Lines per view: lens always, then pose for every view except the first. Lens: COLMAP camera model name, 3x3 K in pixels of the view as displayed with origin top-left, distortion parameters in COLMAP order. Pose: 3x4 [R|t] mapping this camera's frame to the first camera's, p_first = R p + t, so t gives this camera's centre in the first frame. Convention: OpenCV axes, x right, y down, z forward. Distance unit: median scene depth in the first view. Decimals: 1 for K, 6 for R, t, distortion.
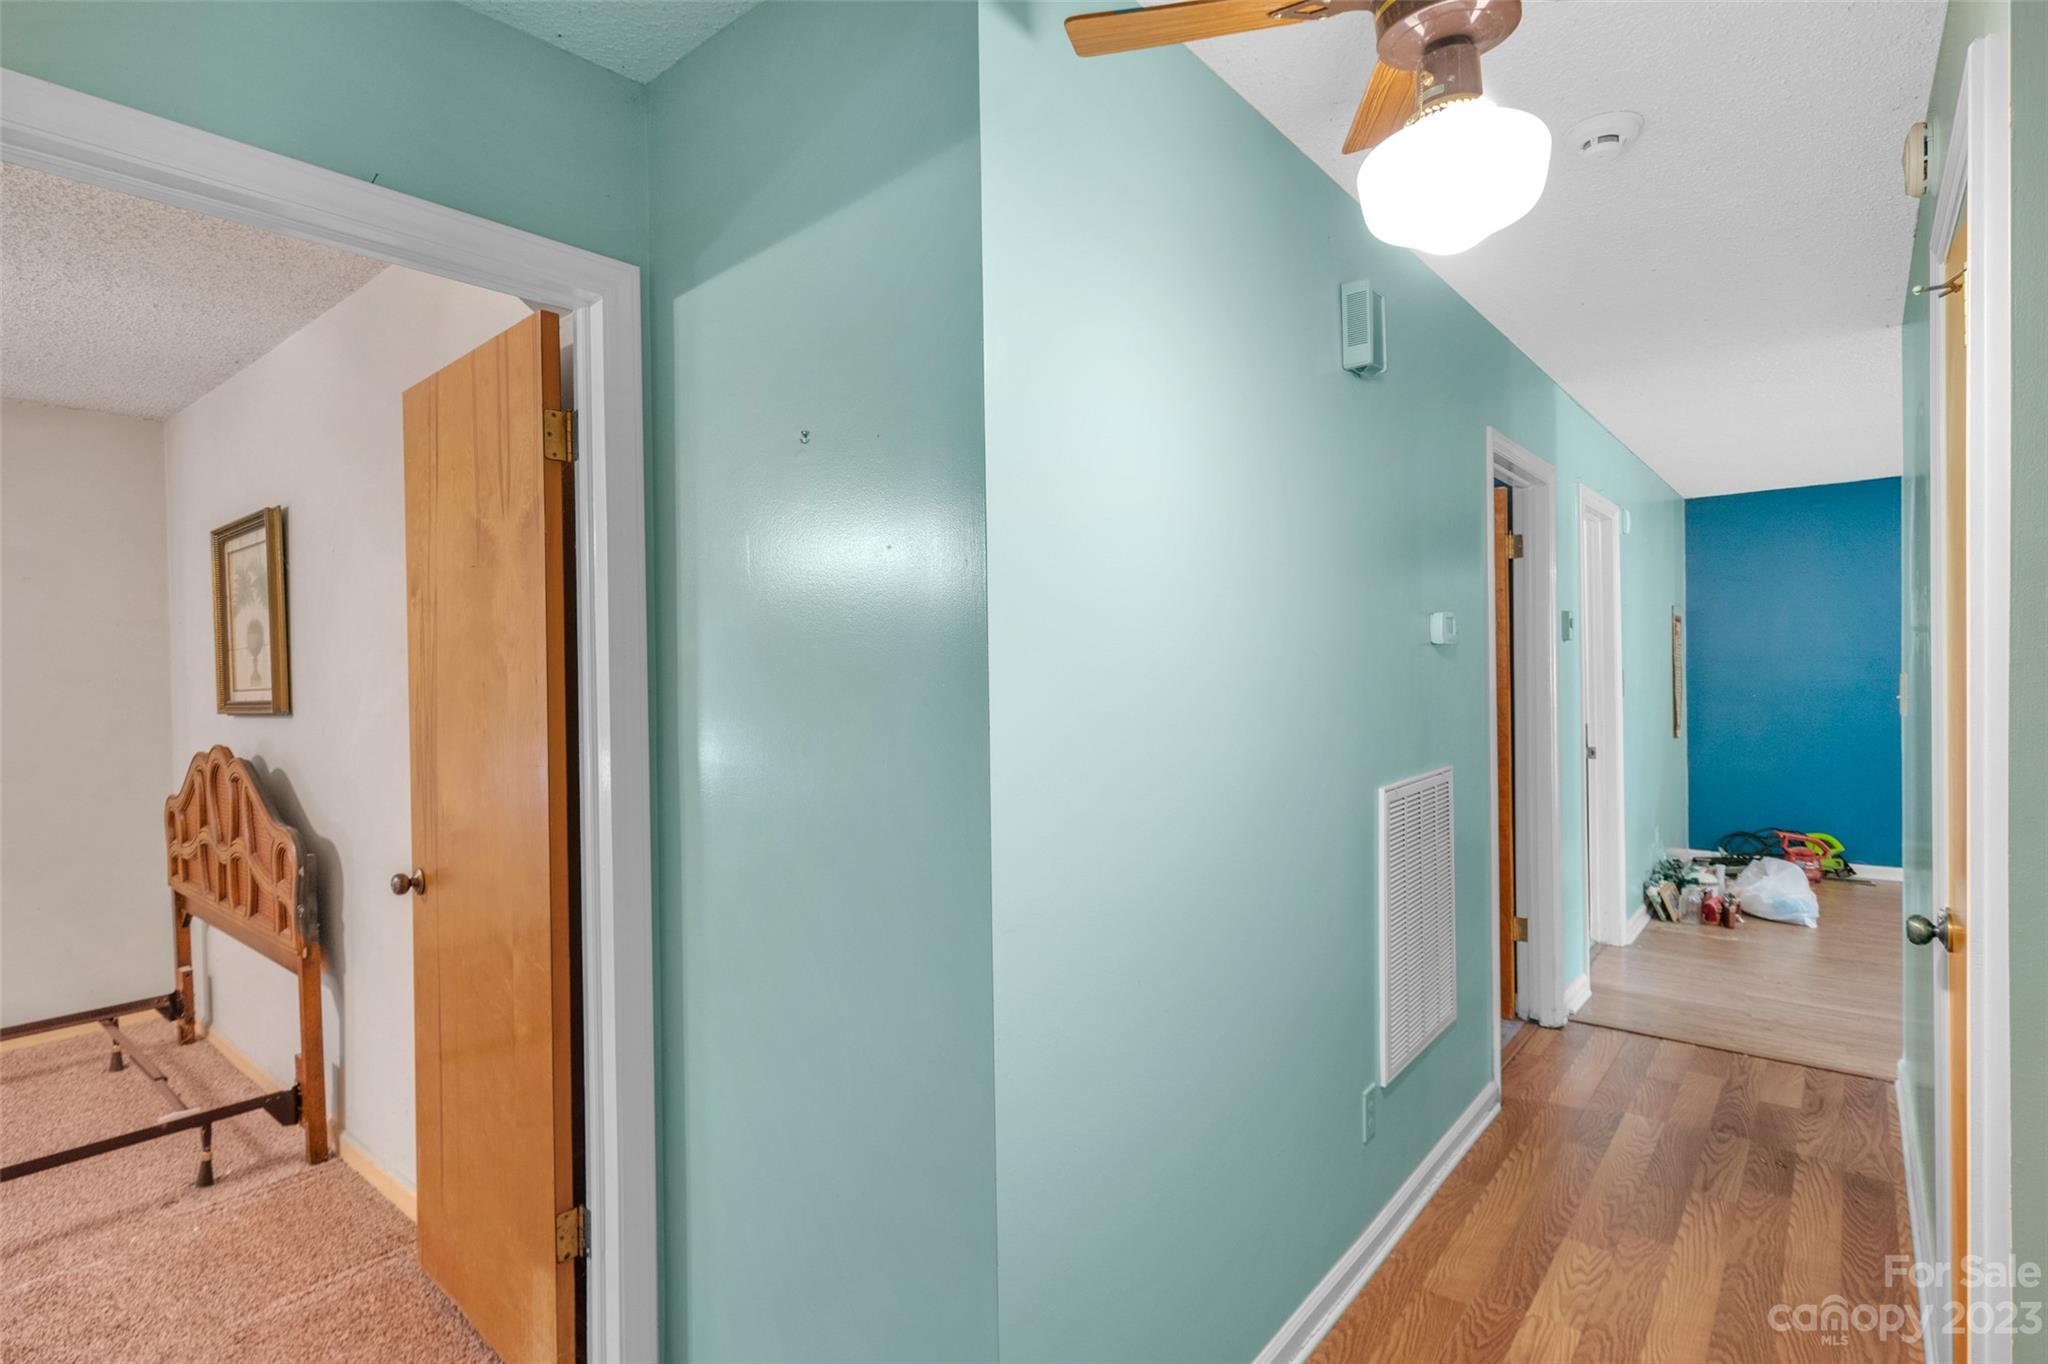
lens RADIAL K [[1006.2, 0, 1023.5], [0, 1006.2, 673.5], [0, 0, 1]] dist [0.001728, 0.000380]
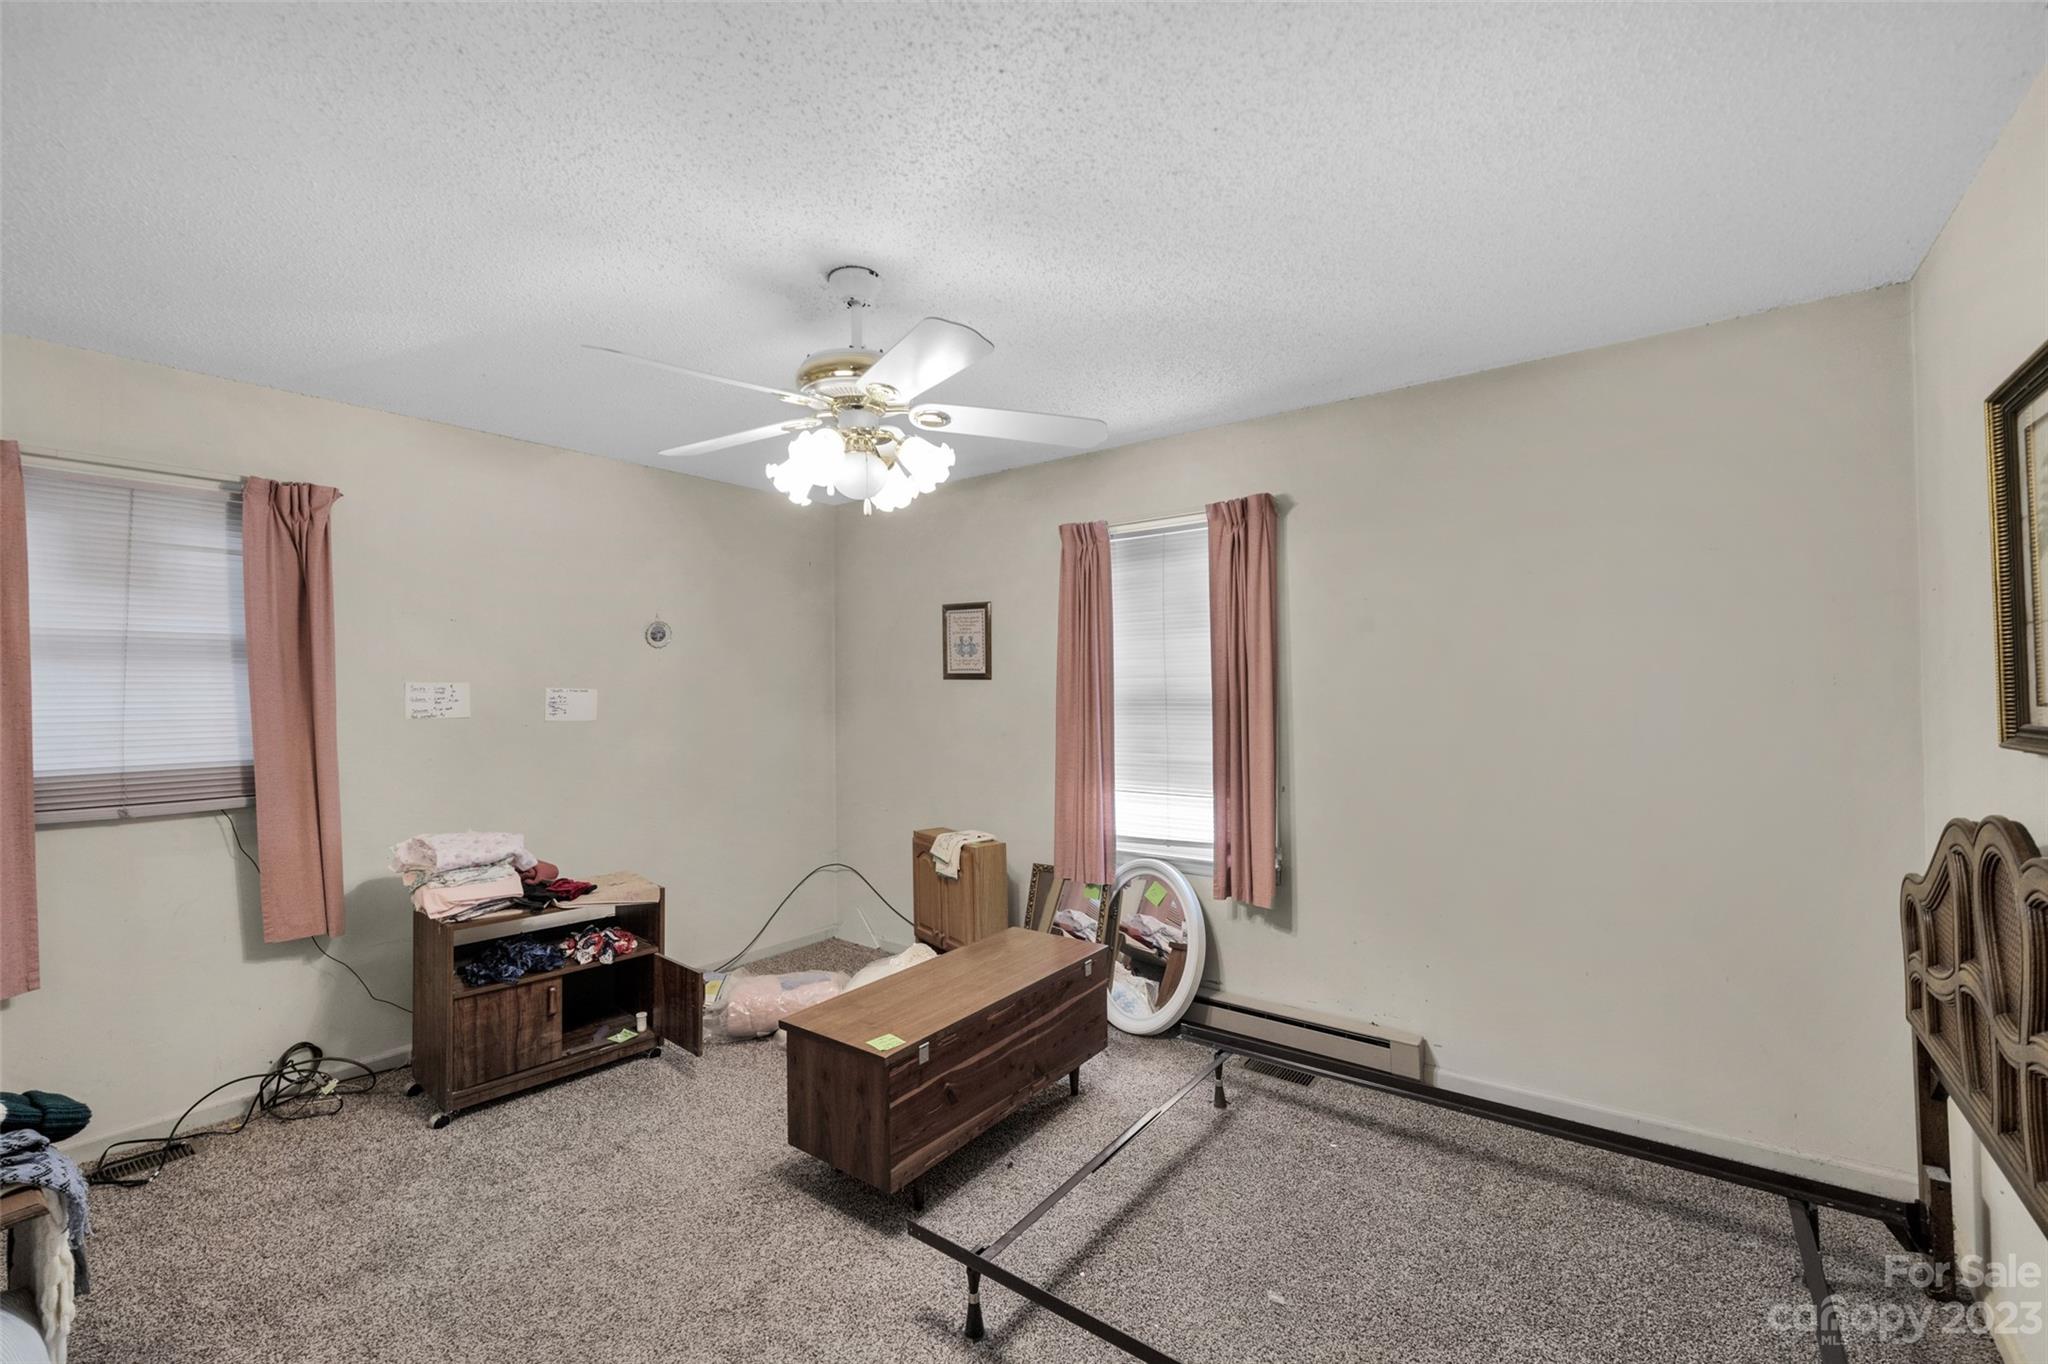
lens RADIAL K [[884.9, 0, 1013.1], [0, 884.9, 681.8], [0, 0, 1]] dist [-0.000610, 0.000055]
pose [[0.047398, 0.005807, -0.998859, -0.357937], [0.003811, 0.999975, 0.005994, 0.001945], [0.998869, -0.004091, 0.047375, 0.456403]]
